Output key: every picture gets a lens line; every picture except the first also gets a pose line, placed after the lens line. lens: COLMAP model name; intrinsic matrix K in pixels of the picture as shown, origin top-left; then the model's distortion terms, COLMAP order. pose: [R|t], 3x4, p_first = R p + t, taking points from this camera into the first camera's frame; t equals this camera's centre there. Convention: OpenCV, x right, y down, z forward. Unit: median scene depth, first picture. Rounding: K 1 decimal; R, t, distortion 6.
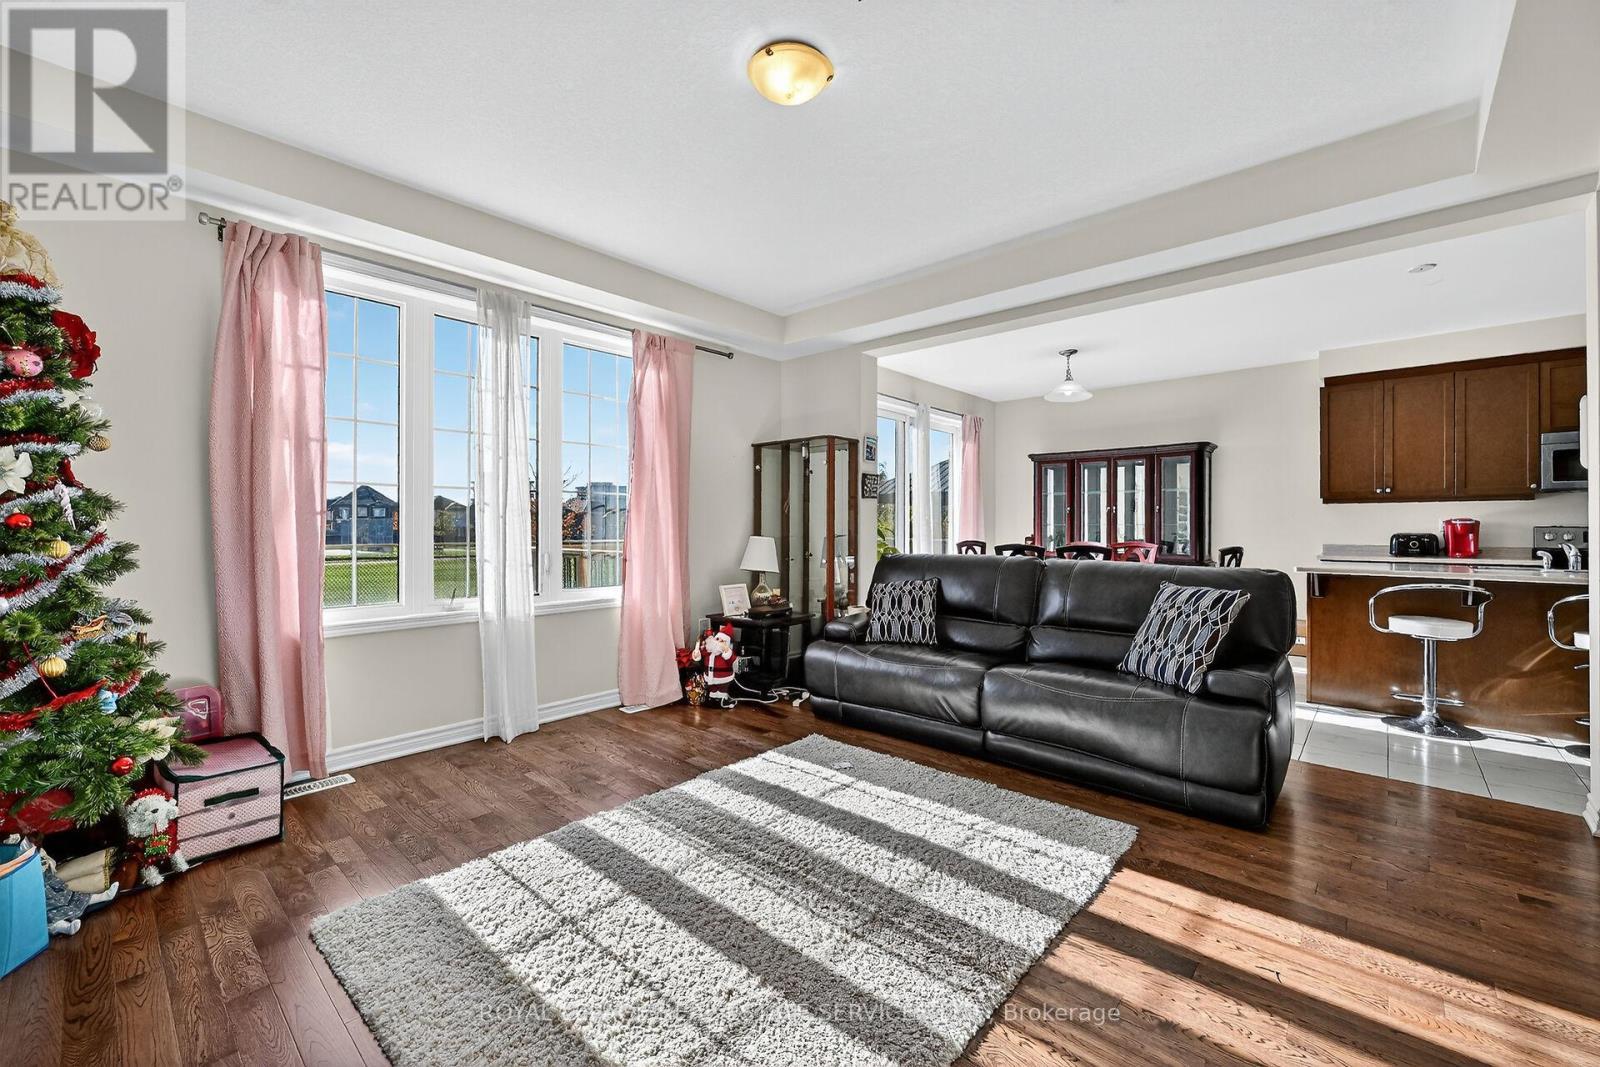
lens RADIAL K [[637.1, 0, 799.1], [0, 637.1, 526.9], [0, 0, 1]] dist [-0.002378, 0.000167]
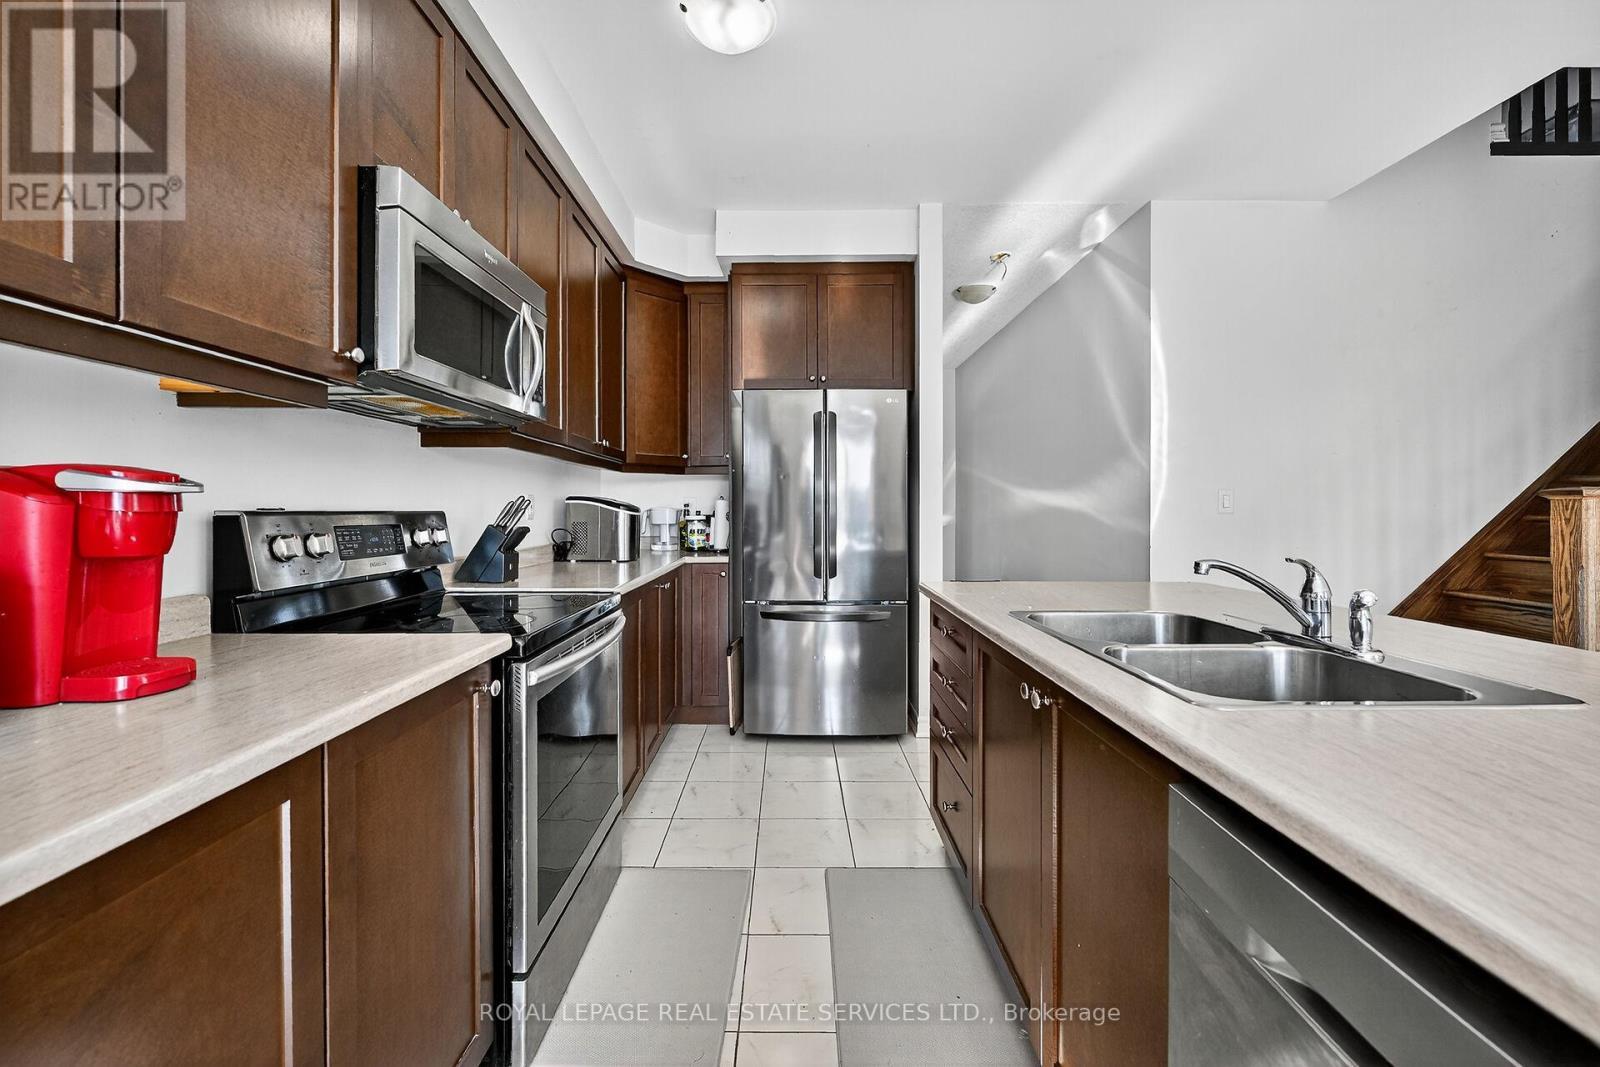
lens RADIAL K [[637.1, 0, 785.7], [0, 637.1, 506.0], [0, 0, 1]] dist [-0.002378, 0.000167]
pose [[-0.674828, 0.005491, 0.737954, 0.750204], [0.008567, 0.999963, 0.000394, -0.000462], [-0.737925, 0.006588, -0.674851, 0.927940]]
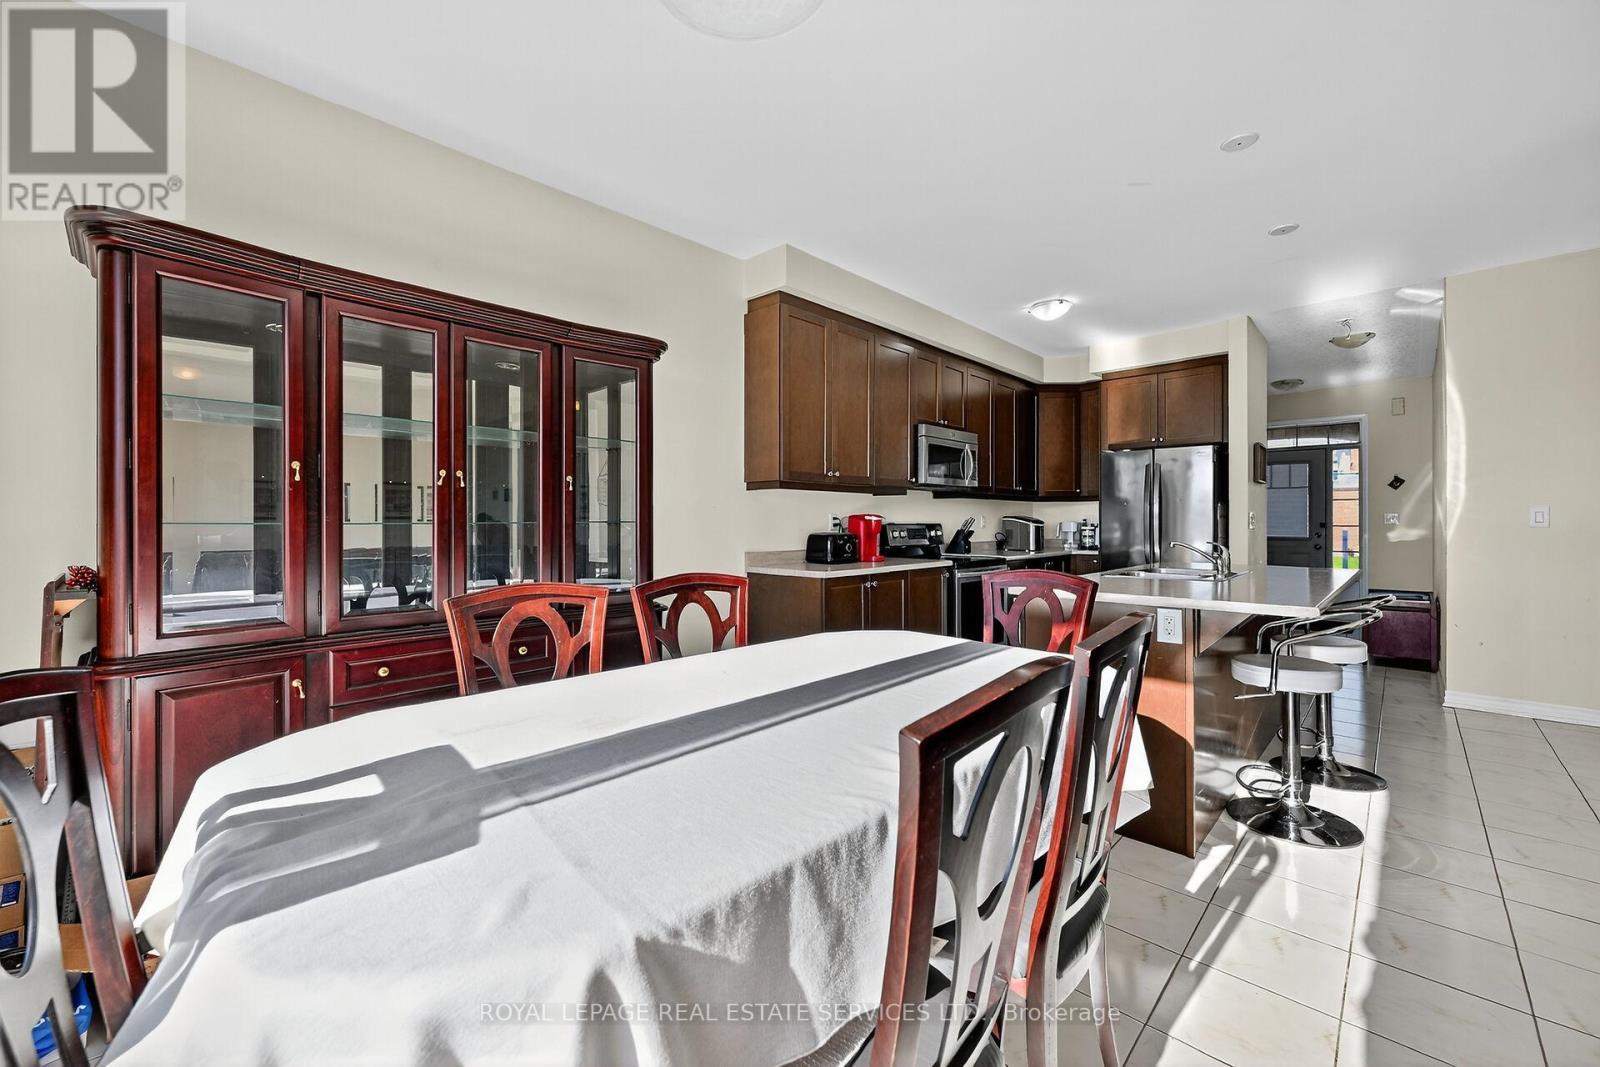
lens RADIAL K [[637.1, 0, 805.4], [0, 637.1, 524.8], [0, 0, 1]] dist [-0.002378, 0.000167]
pose [[0.007786, -0.003968, 0.999962, 0.203337], [0.009952, 0.999943, 0.003891, -0.003071], [-0.999920, 0.009922, 0.007825, 1.020215]]
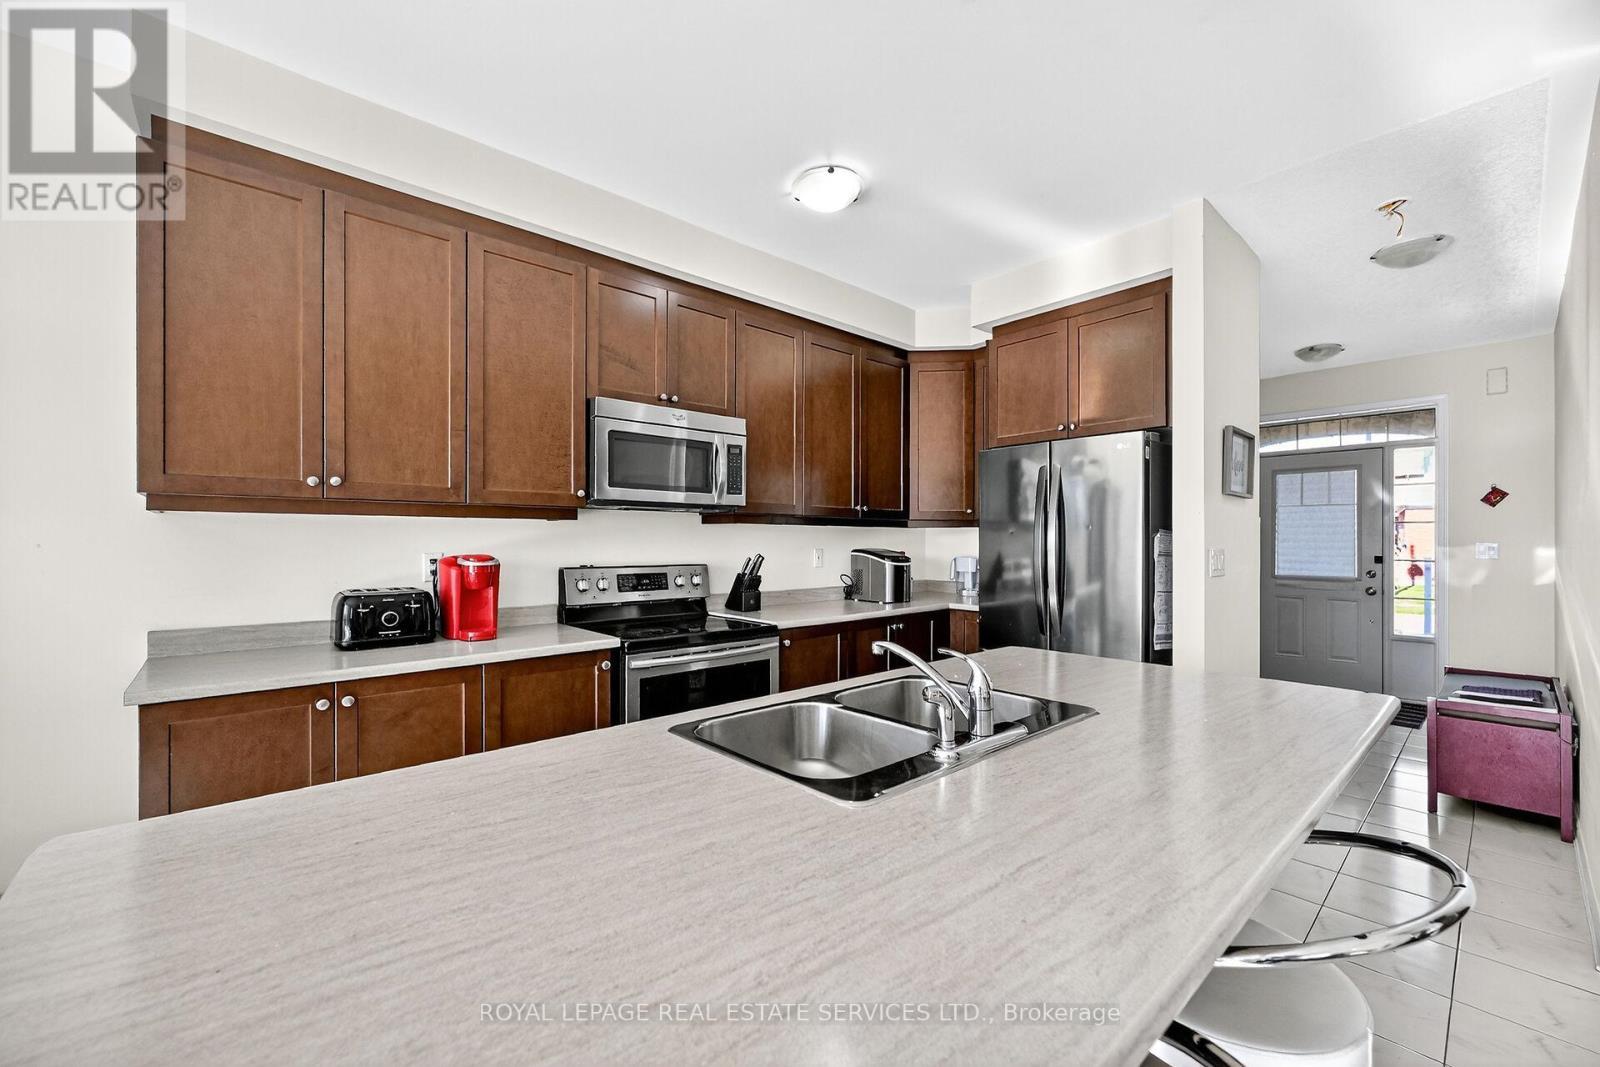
lens RADIAL K [[637.1, 0, 800.0], [0, 637.1, 540.3], [0, 0, 1]] dist [-0.002378, 0.000167]
pose [[0.091287, 0.002378, 0.995822, 0.567870], [0.009044, 0.999954, -0.003217, -0.018925], [-0.995784, 0.009299, 0.091262, 0.681888]]
